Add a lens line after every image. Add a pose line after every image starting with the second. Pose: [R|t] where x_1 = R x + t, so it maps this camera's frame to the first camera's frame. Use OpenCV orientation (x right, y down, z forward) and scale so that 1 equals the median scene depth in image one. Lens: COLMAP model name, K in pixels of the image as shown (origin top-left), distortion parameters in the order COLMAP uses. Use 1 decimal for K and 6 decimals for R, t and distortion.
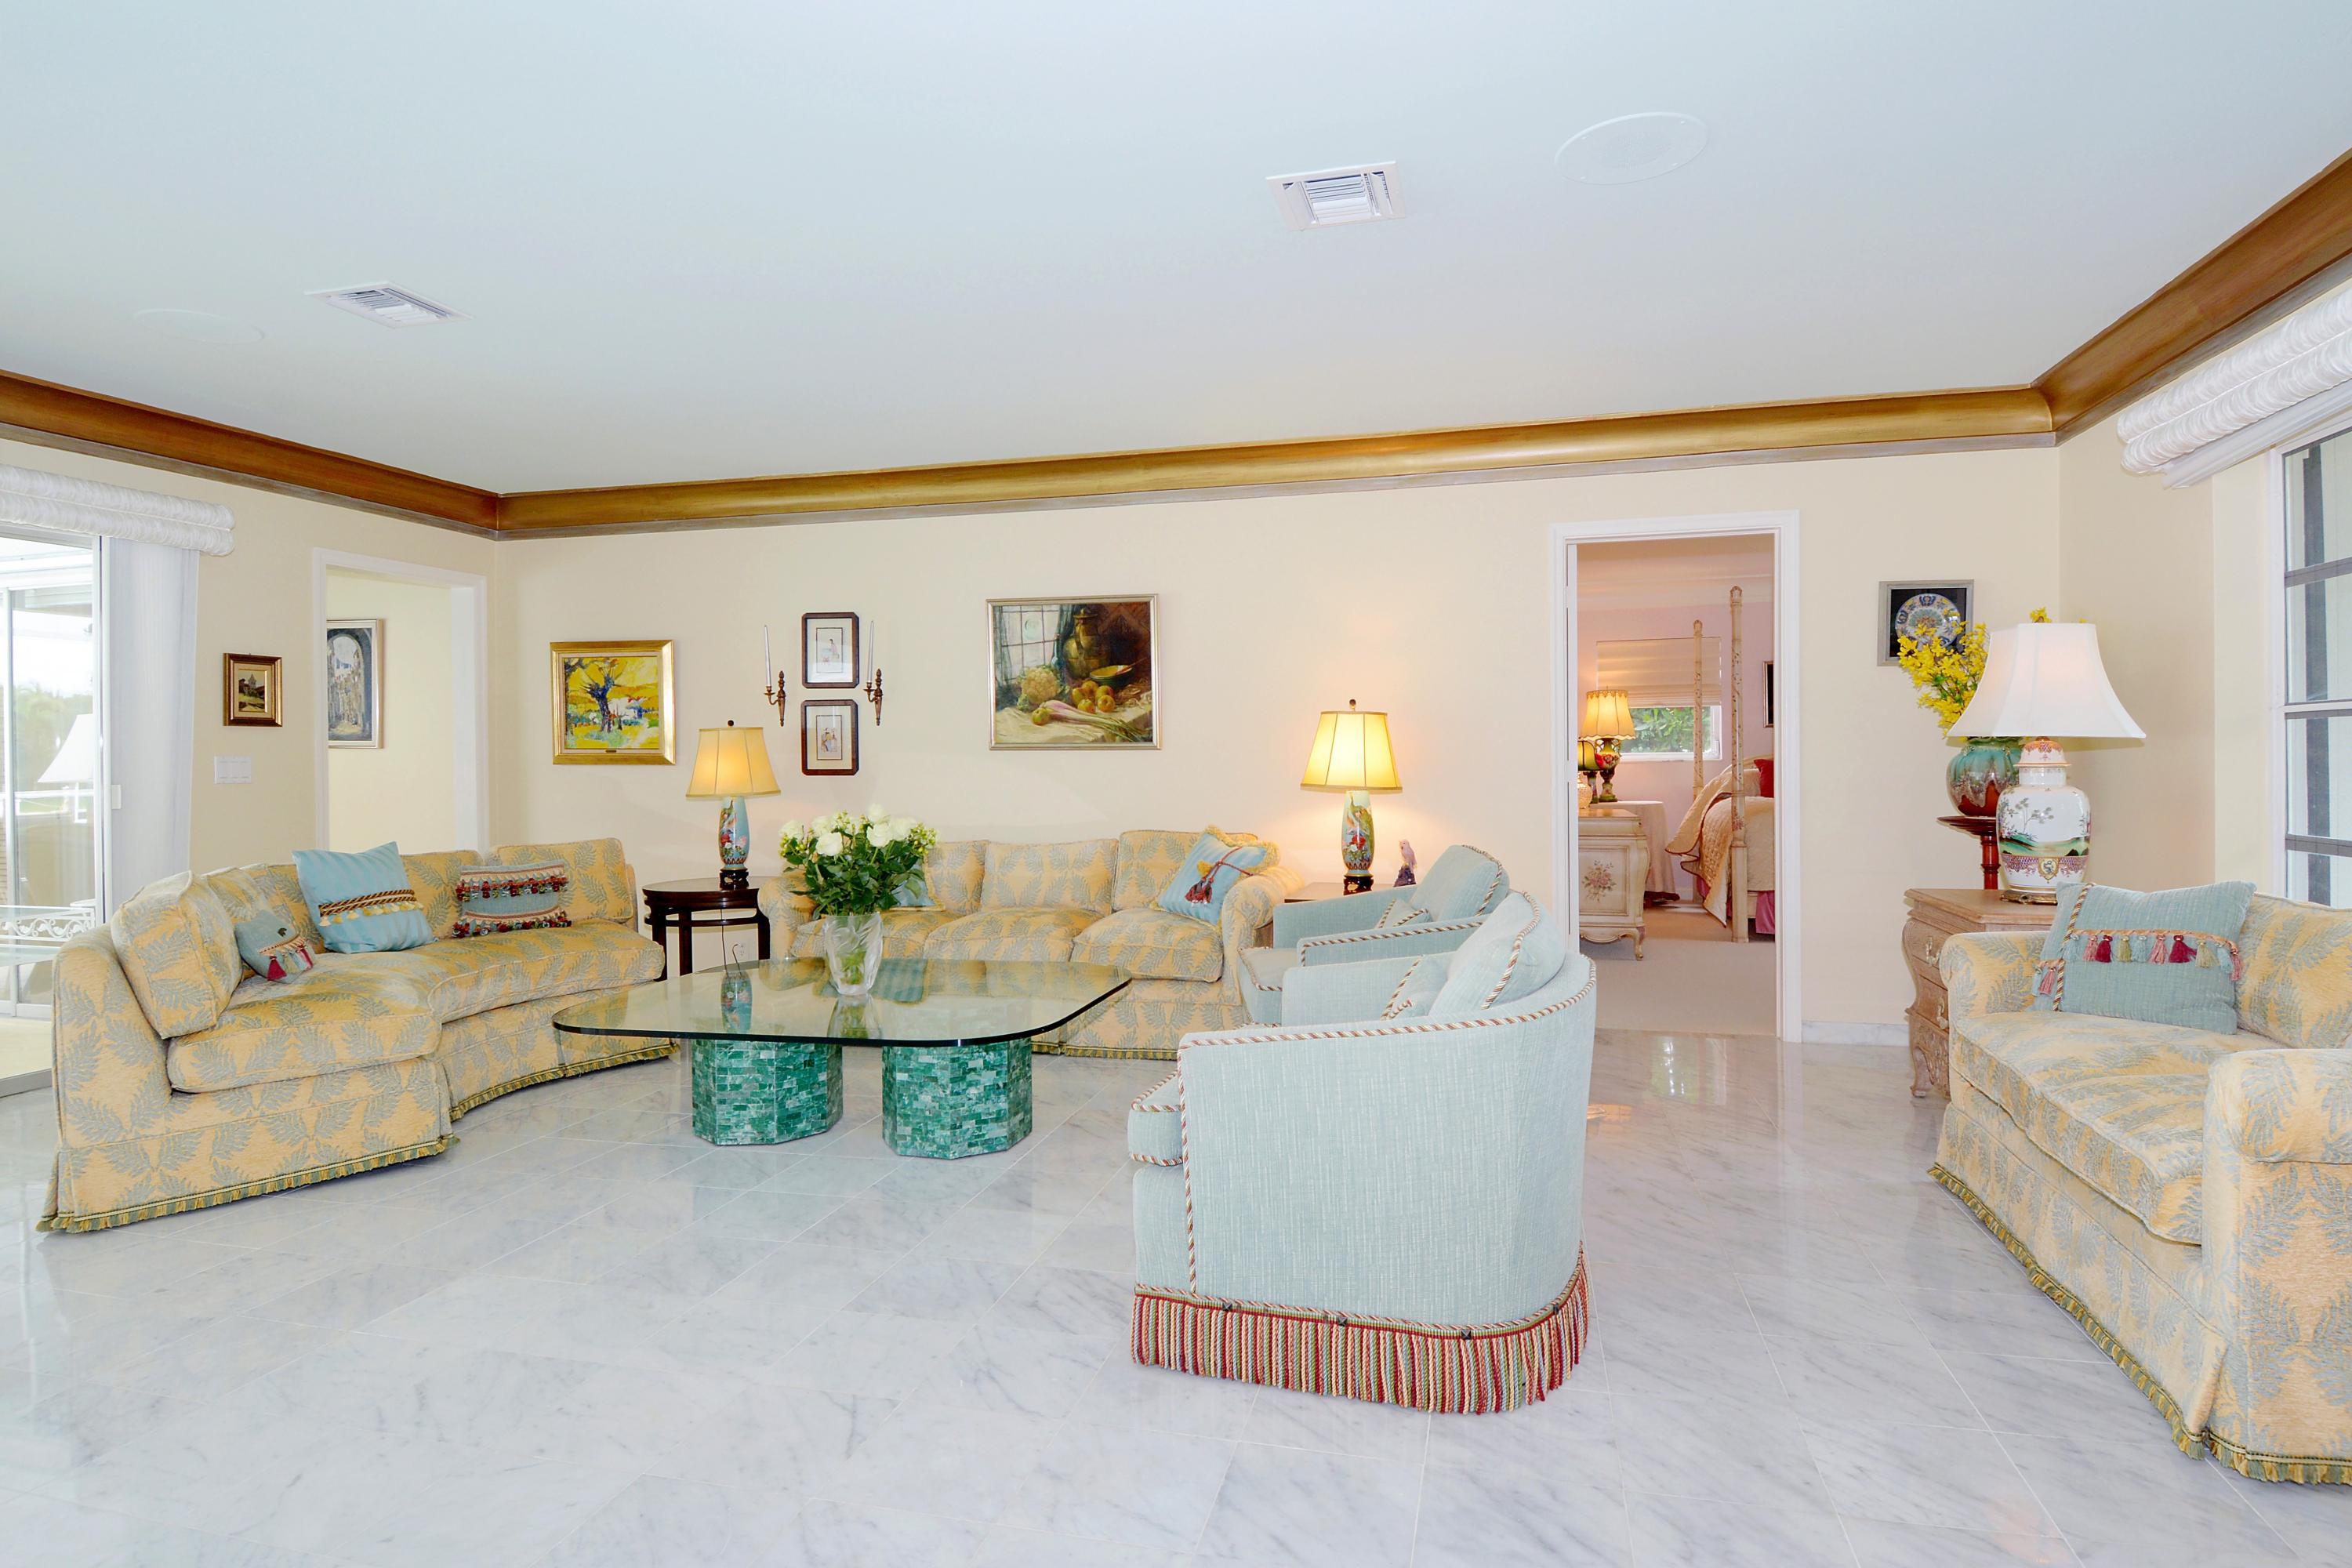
lens RADIAL K [[1288.3, 0, 1173.8], [0, 1288.3, 773.5], [0, 0, 1]] dist [-0.000306, -0.000092]
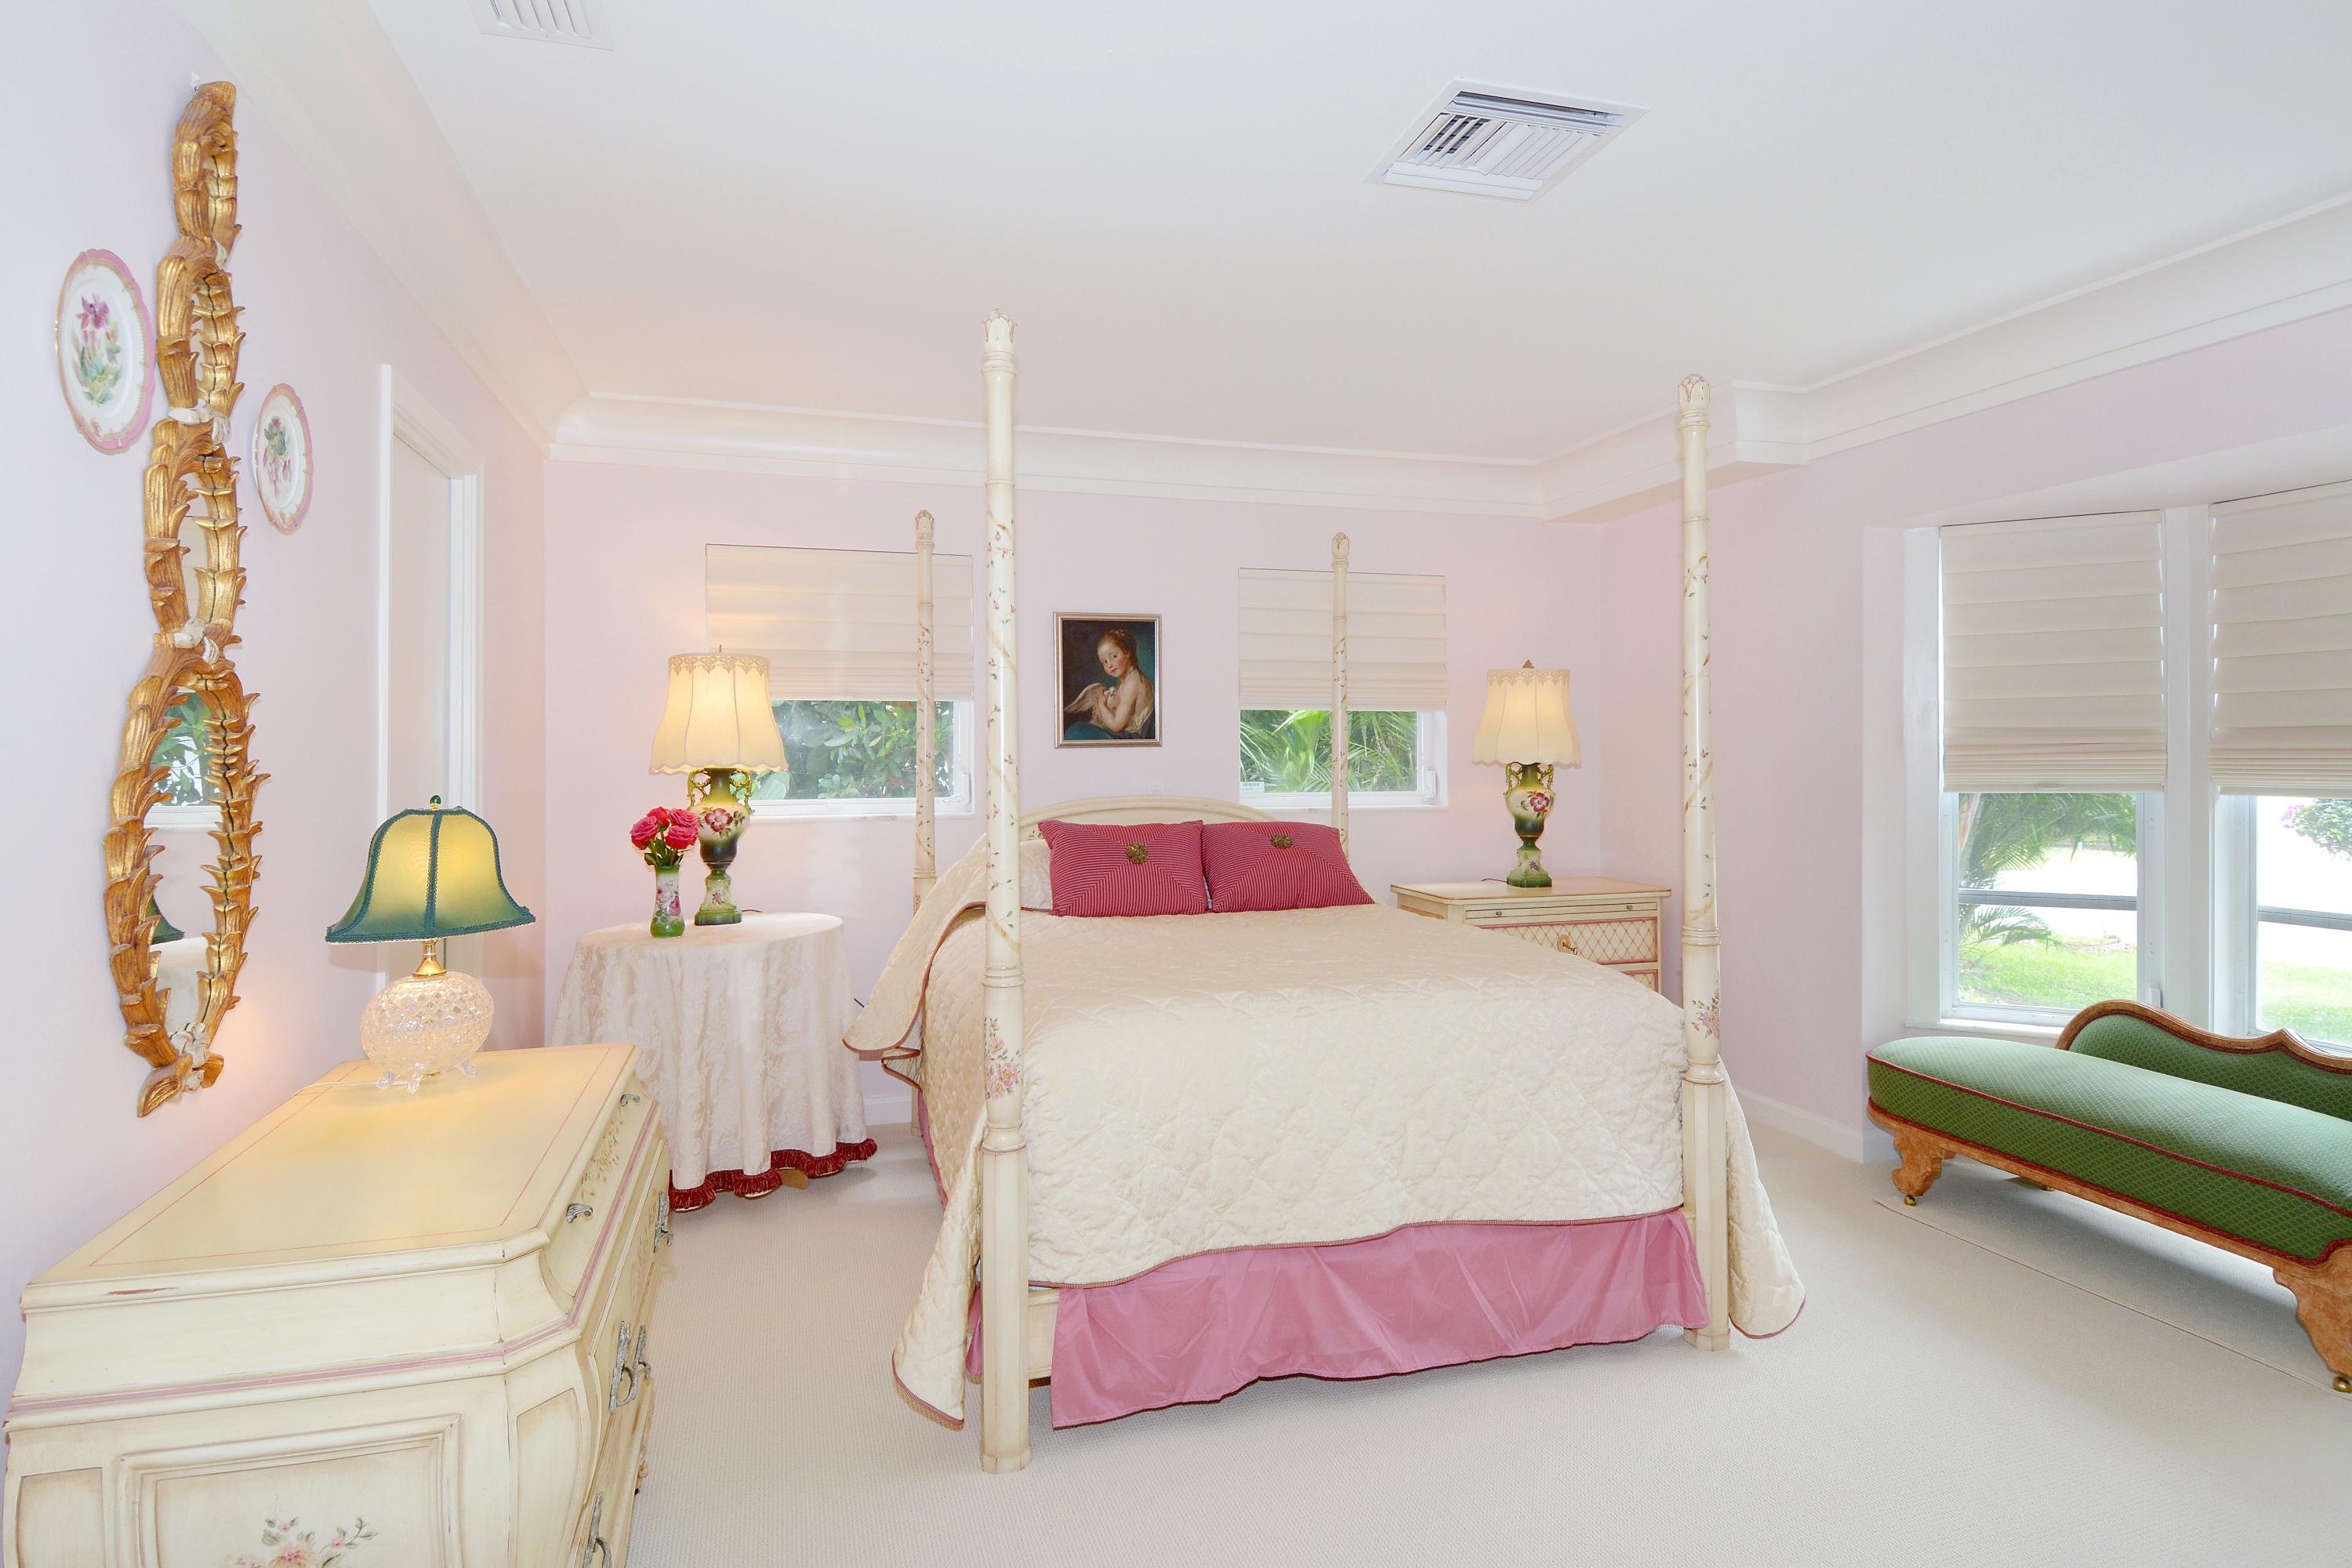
lens RADIAL K [[1288.3, 0, 1174.2], [0, 1288.3, 789.5], [0, 0, 1]] dist [-0.000306, -0.000092]
pose [[0.860030, 0.004720, 0.510222, 0.322523], [0.002833, 0.999898, -0.014026, -0.018766], [-0.510236, 0.013509, 0.859928, 0.726409]]
